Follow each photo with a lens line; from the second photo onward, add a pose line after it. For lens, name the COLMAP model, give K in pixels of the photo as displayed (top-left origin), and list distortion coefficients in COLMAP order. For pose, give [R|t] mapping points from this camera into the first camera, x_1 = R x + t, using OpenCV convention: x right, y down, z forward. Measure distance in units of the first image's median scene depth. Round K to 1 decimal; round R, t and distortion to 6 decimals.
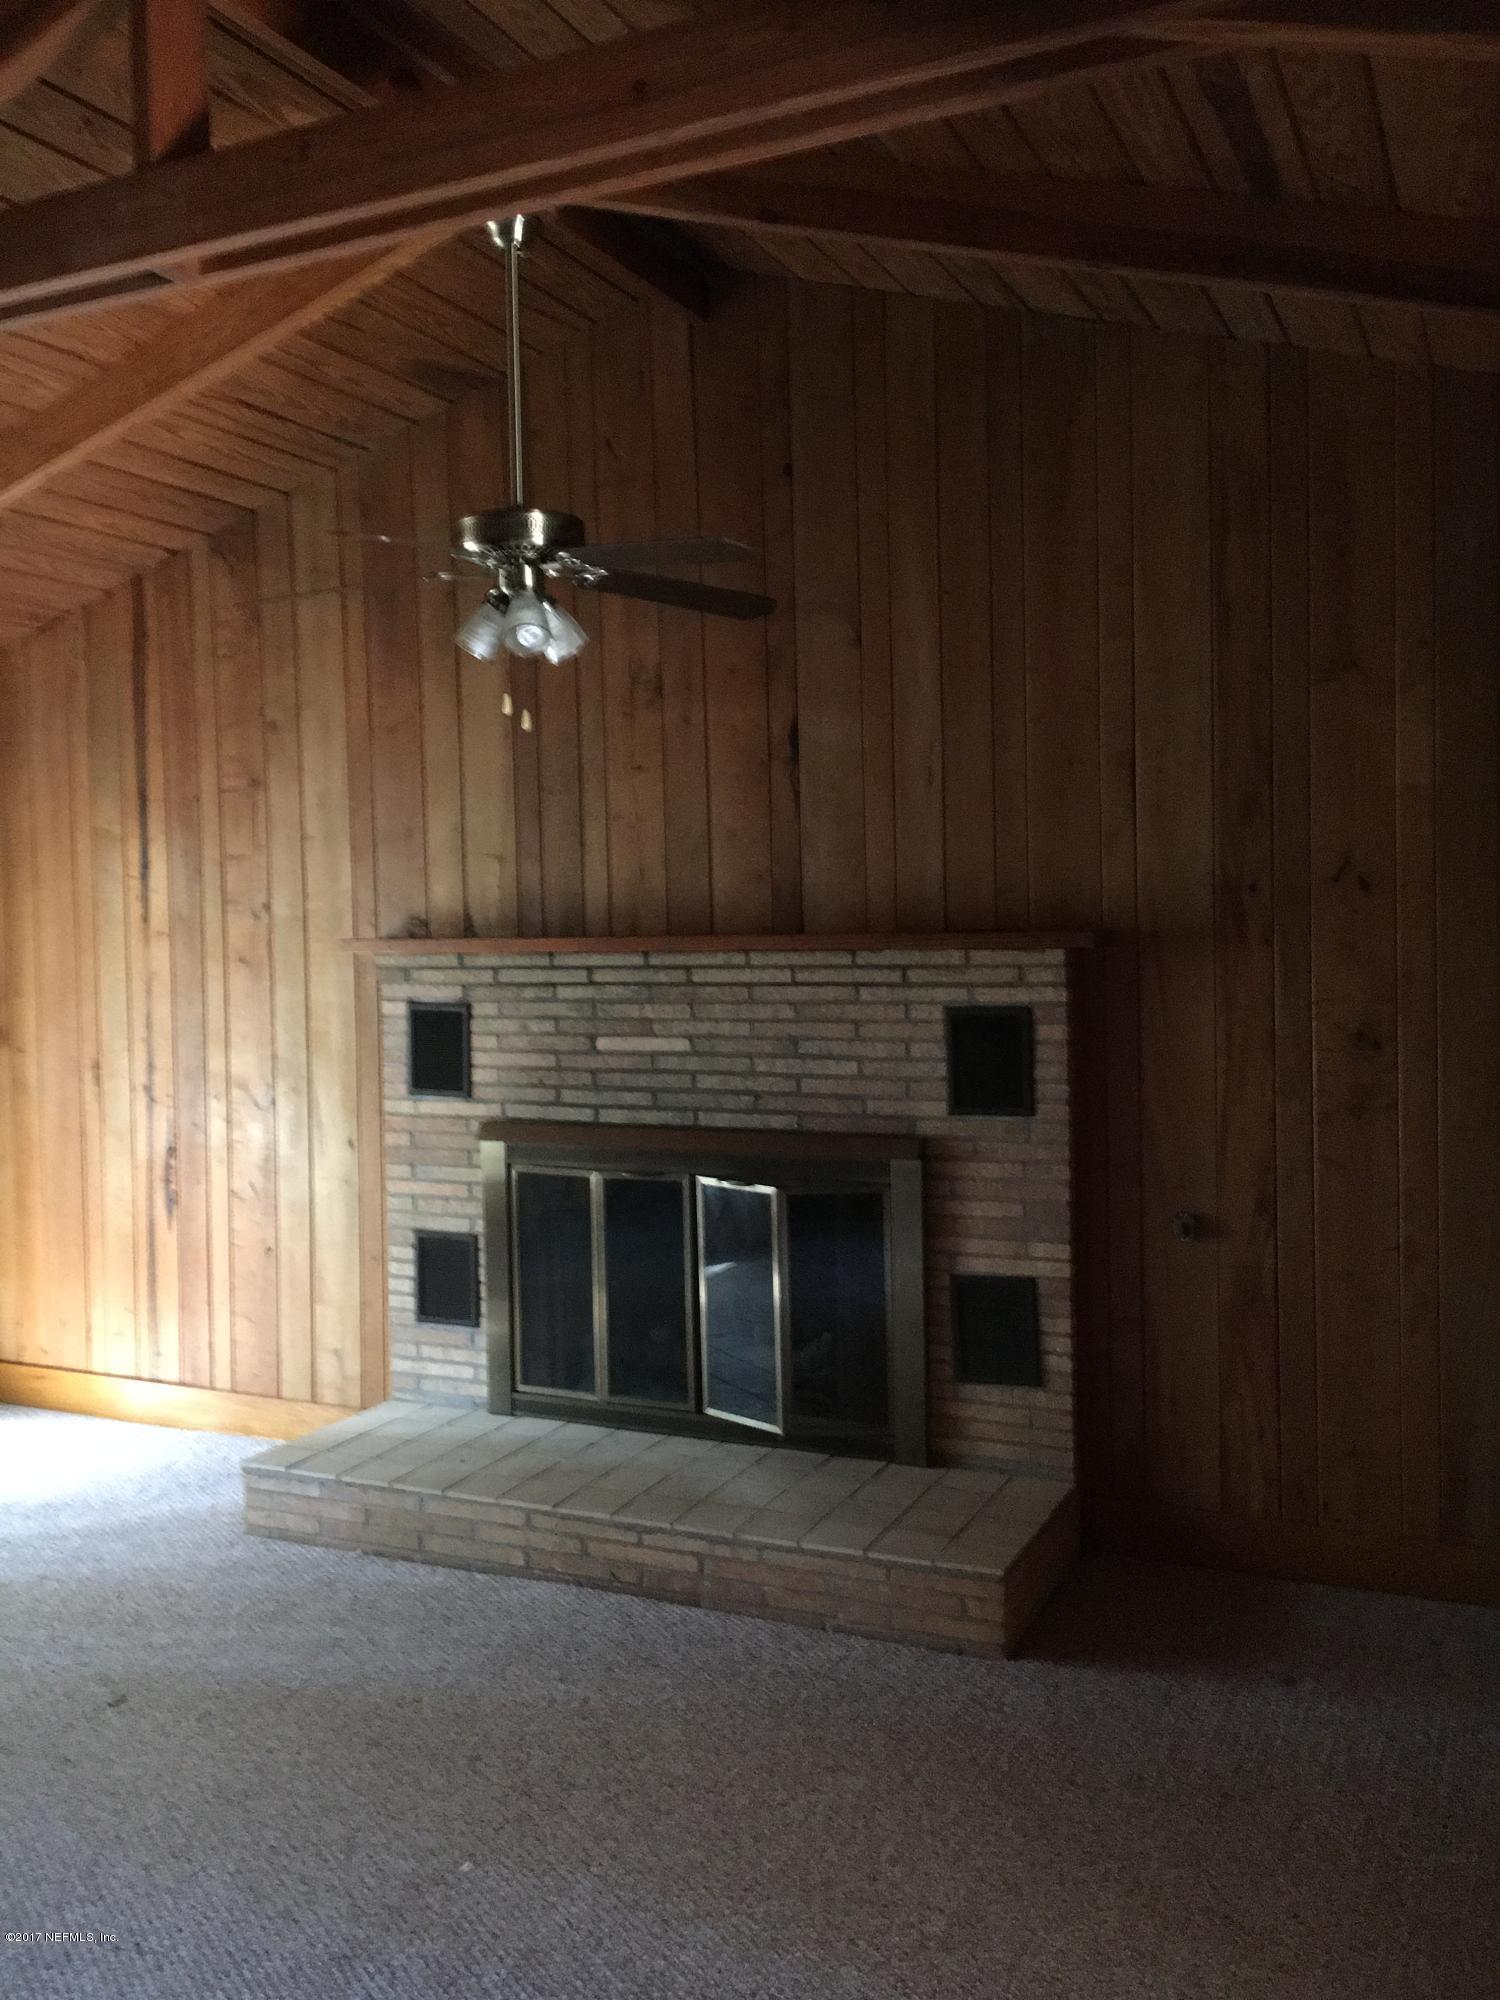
lens RADIAL K [[1705.3, 0, 746.3], [0, 1705.3, 991.0], [0, 0, 1]] dist [0.057332, -0.055943]
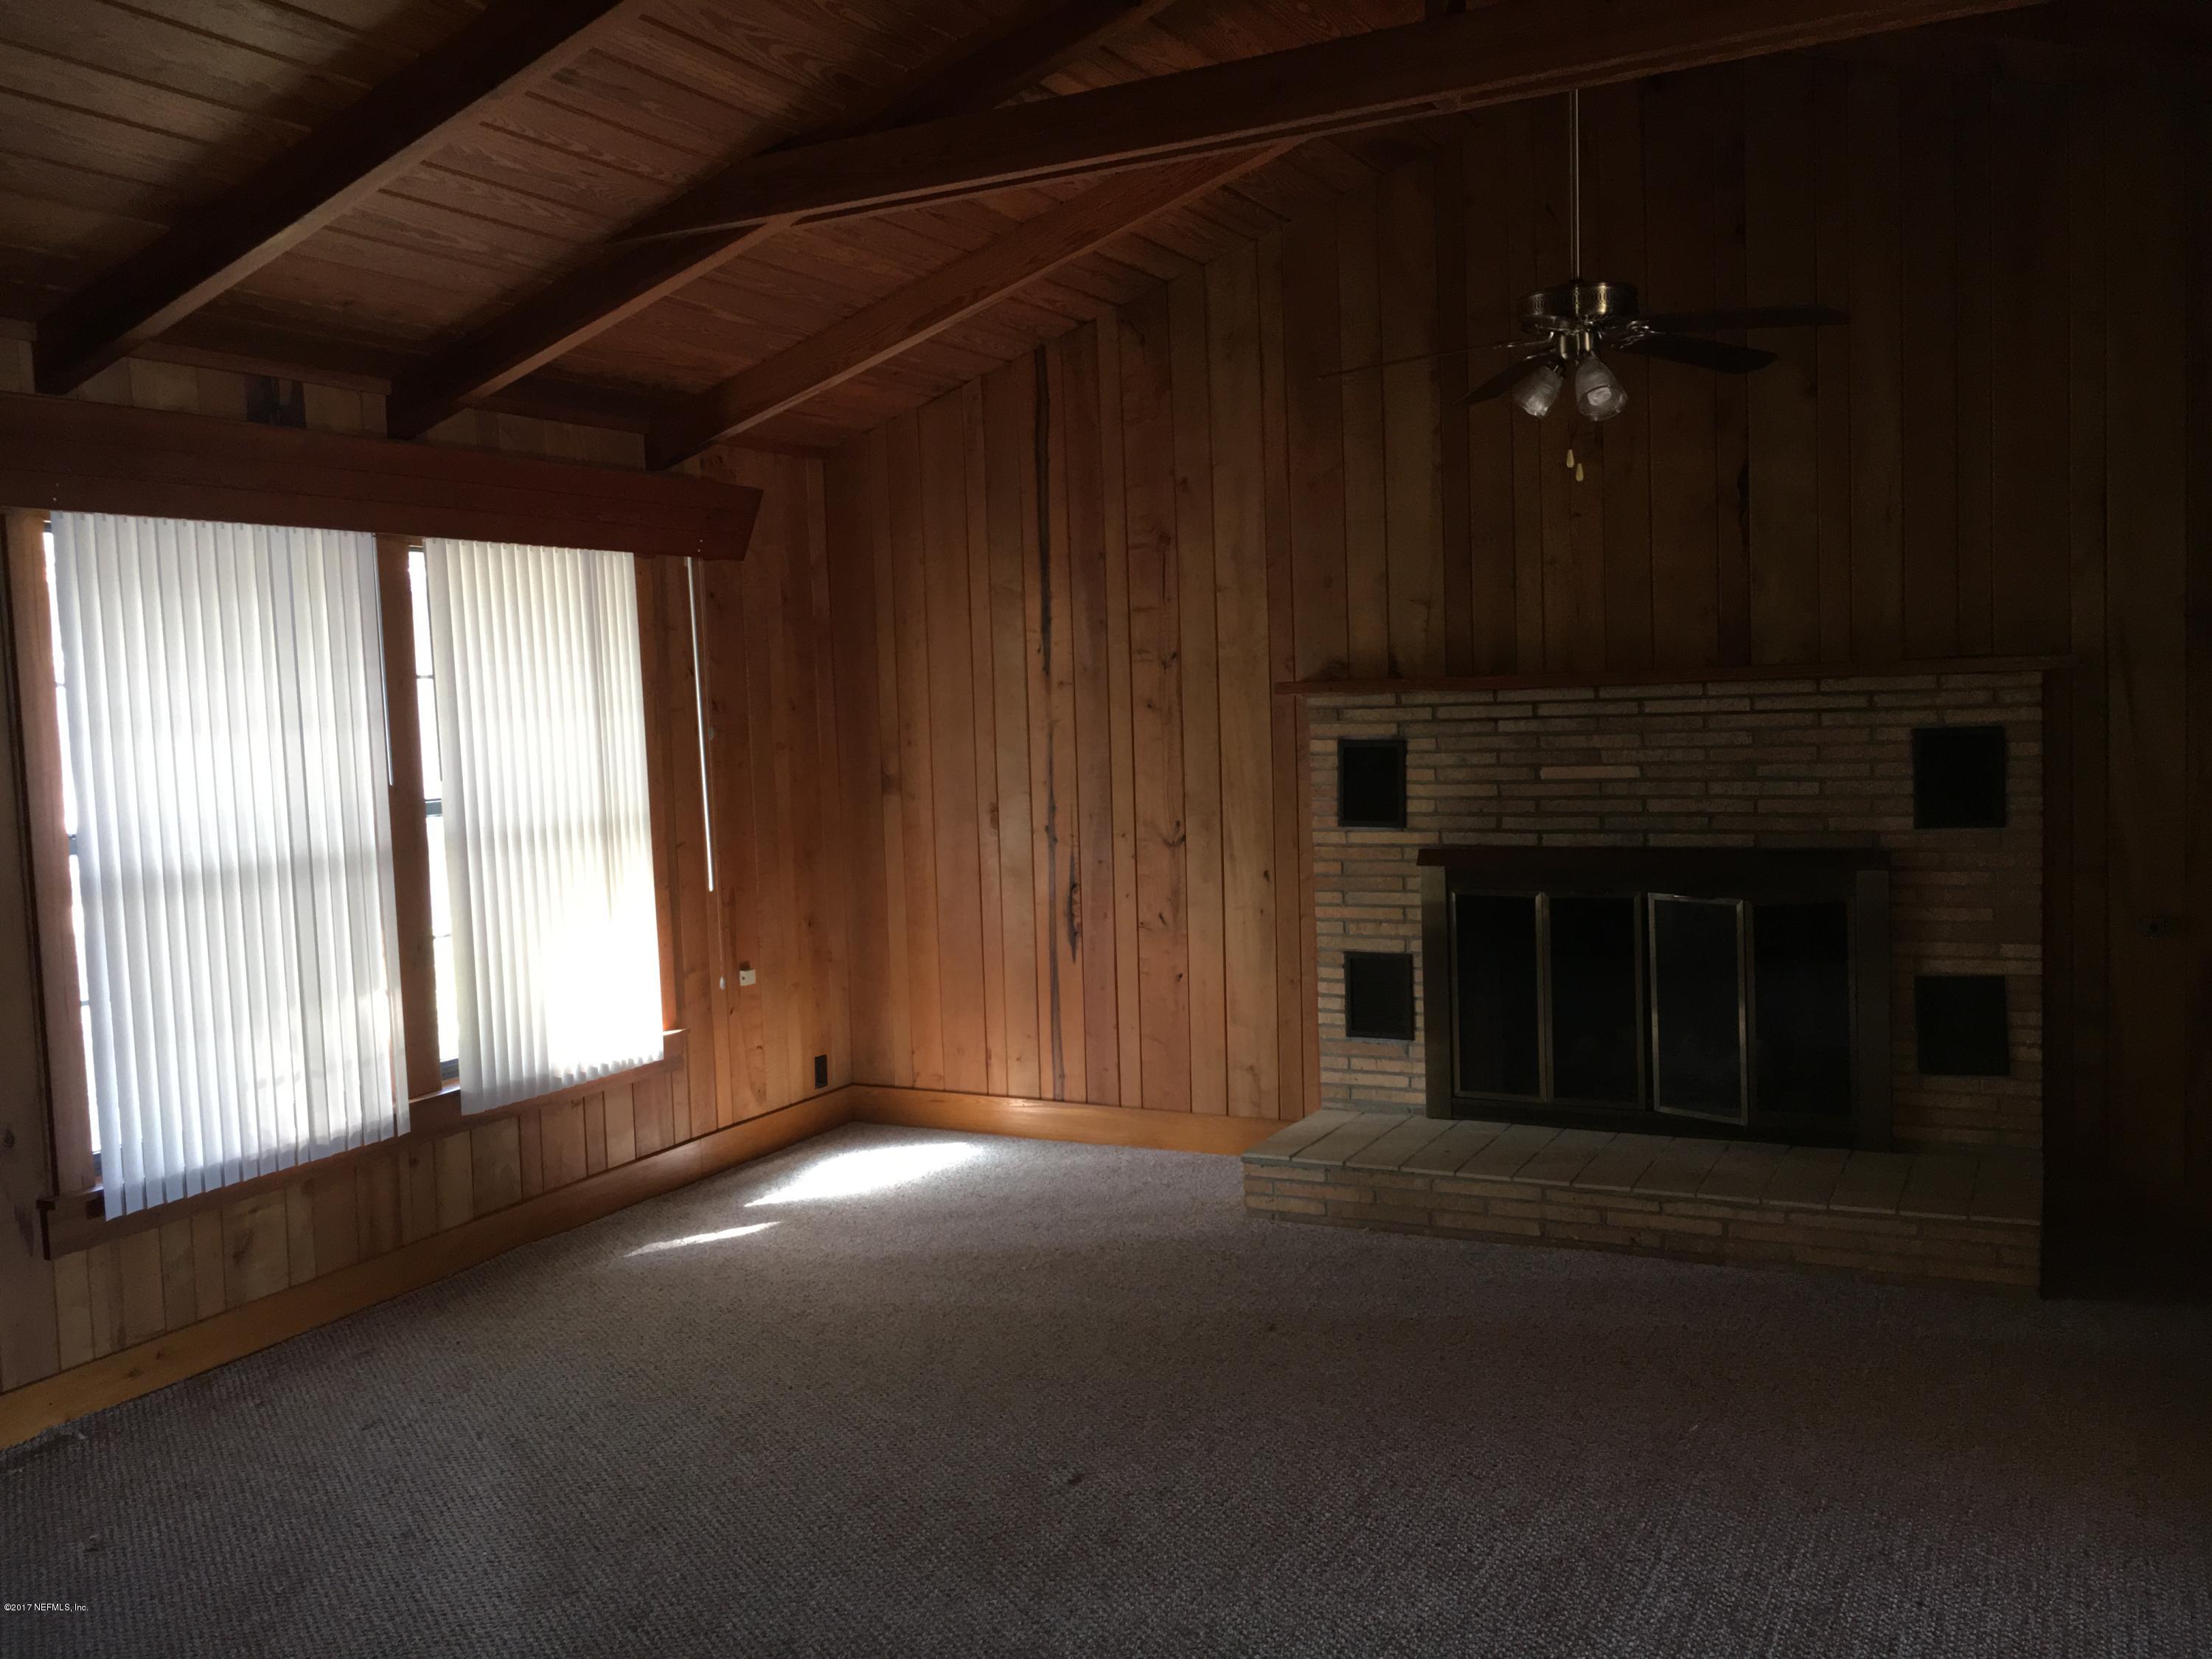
lens RADIAL K [[1886.1, 0, 1105.0], [0, 1886.1, 834.9], [0, 0, 1]] dist [0.057332, -0.055943]
pose [[0.999074, -0.015010, -0.040315, -0.321422], [0.016405, 0.999270, 0.034498, 0.024647], [0.039768, -0.035128, 0.998591, -0.208231]]
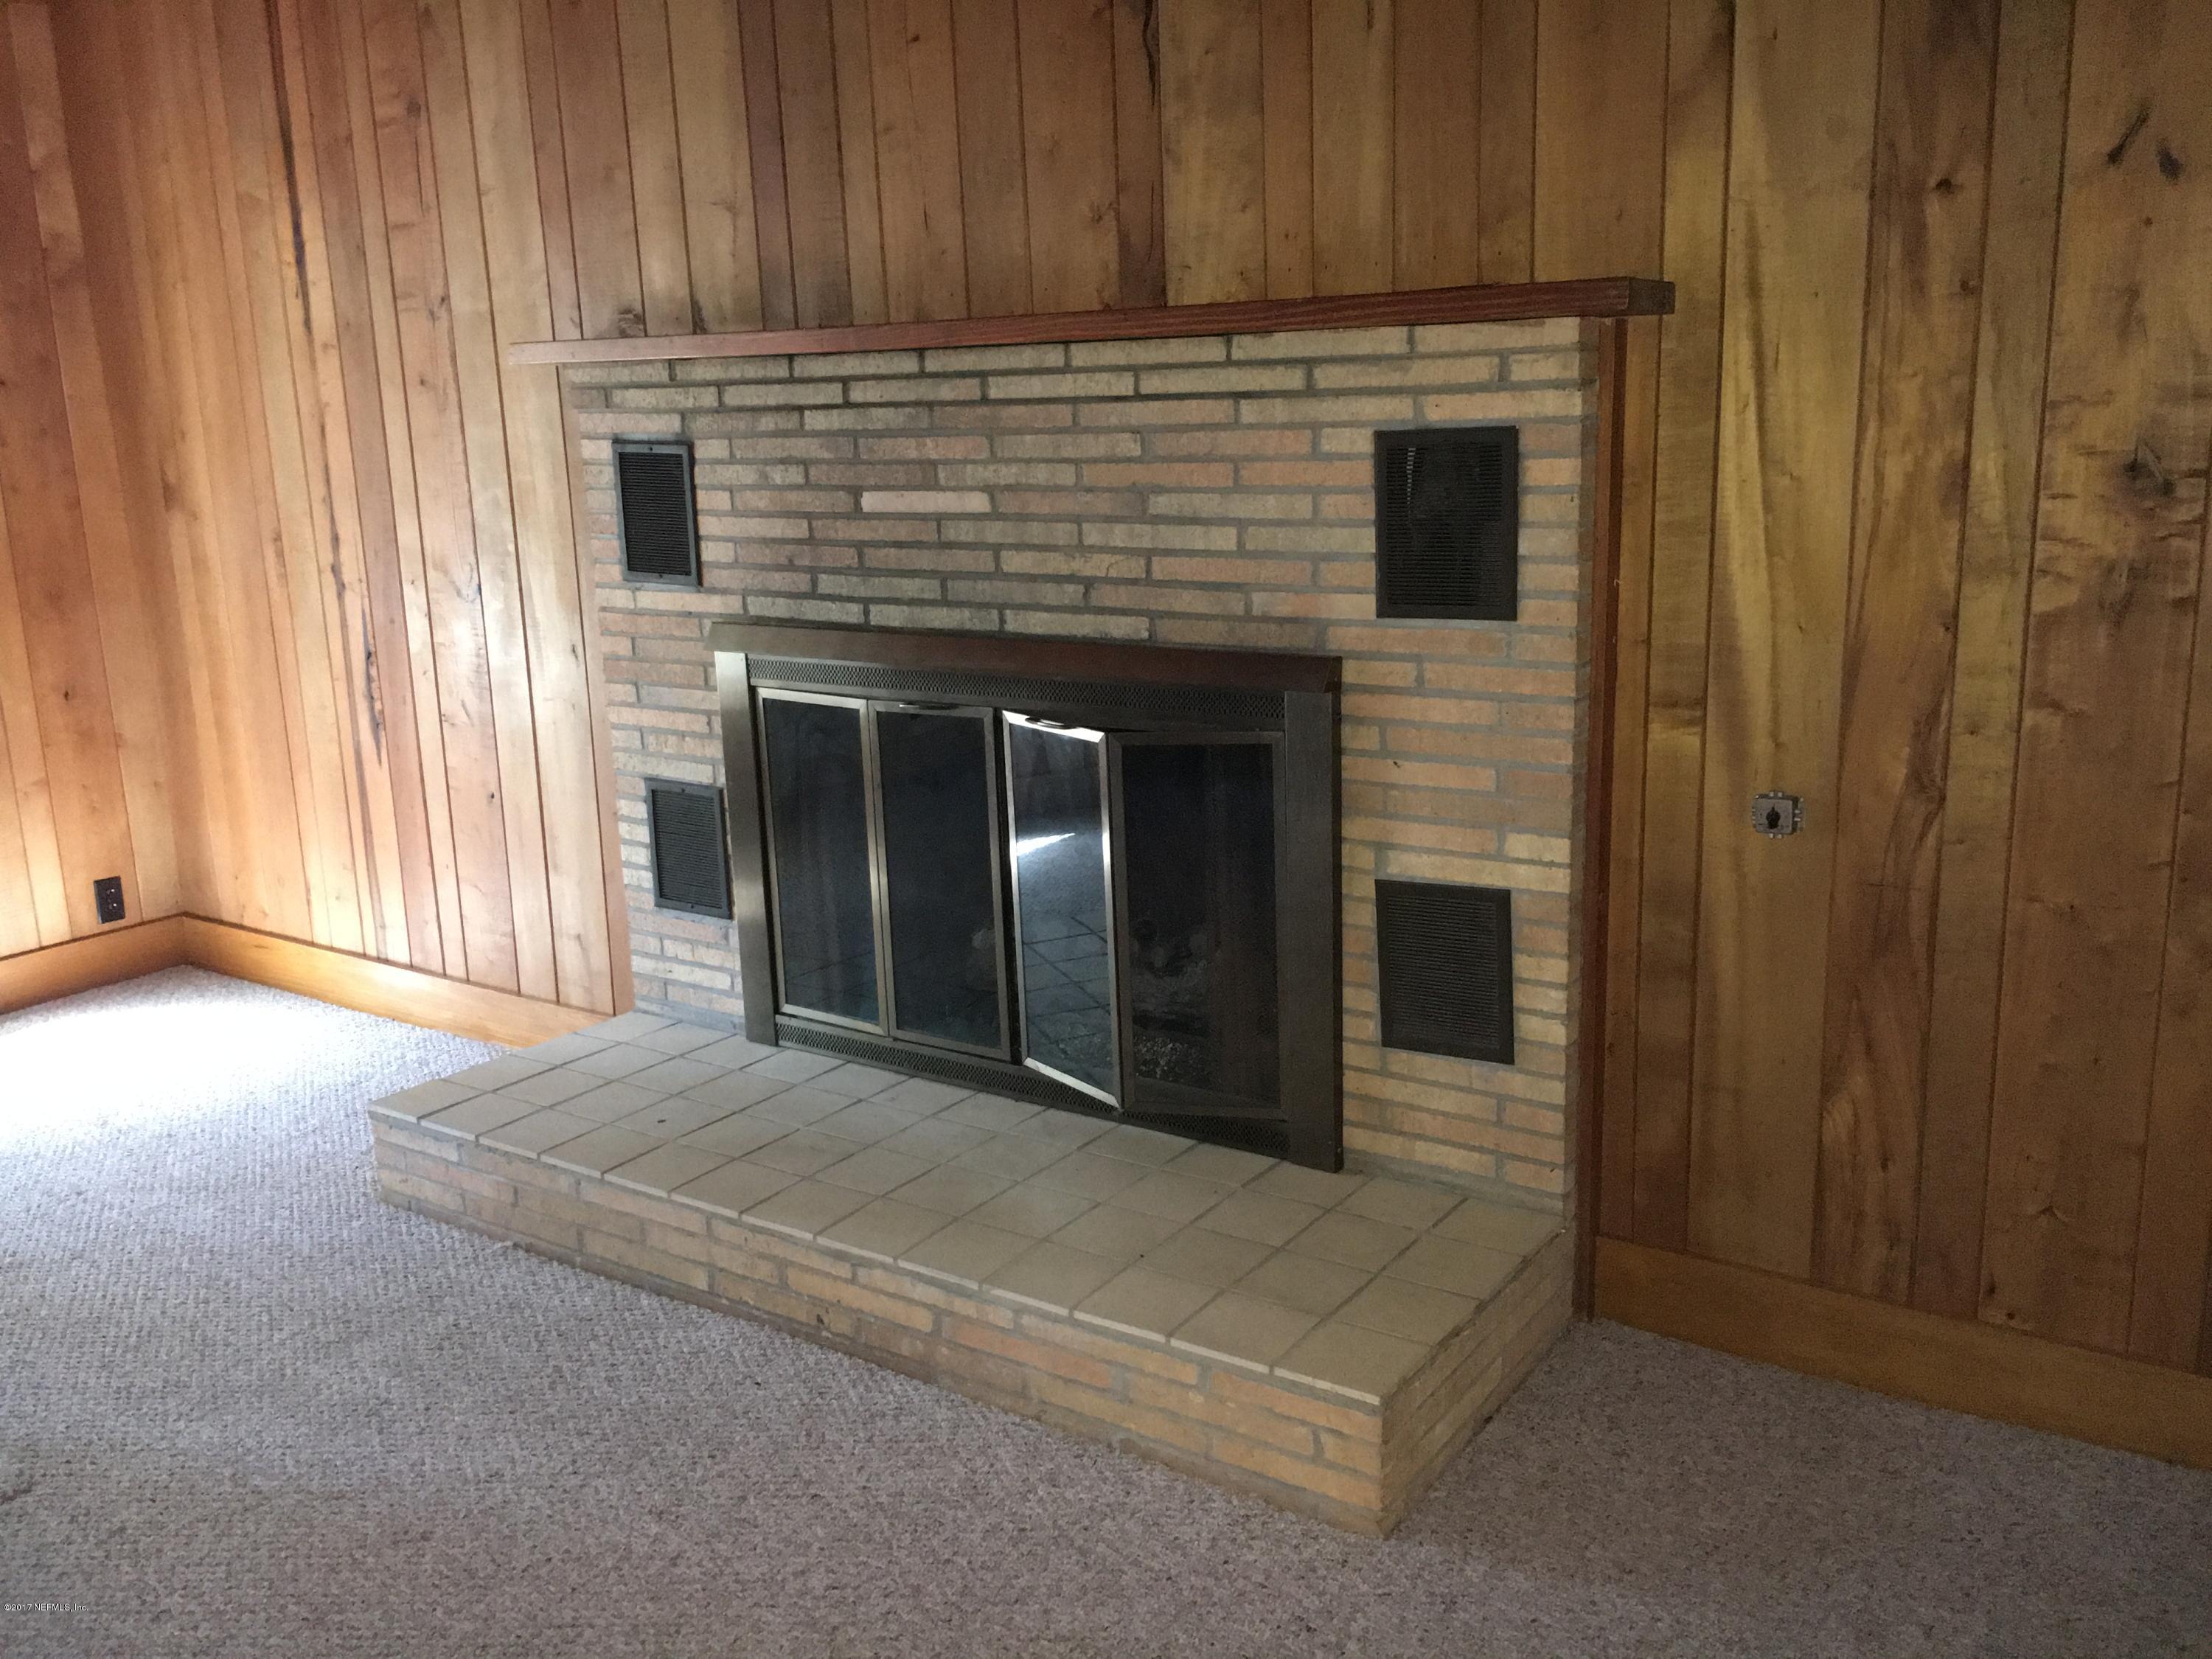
lens RADIAL K [[1886.1, 0, 1105.0], [0, 1886.1, 834.9], [0, 0, 1]] dist [0.057332, -0.055943]
pose [[0.986566, 0.024671, -0.161490, 0.123316], [0.006537, 0.981778, 0.189920, 0.019894], [0.163233, -0.188424, 0.968427, 0.309579]]
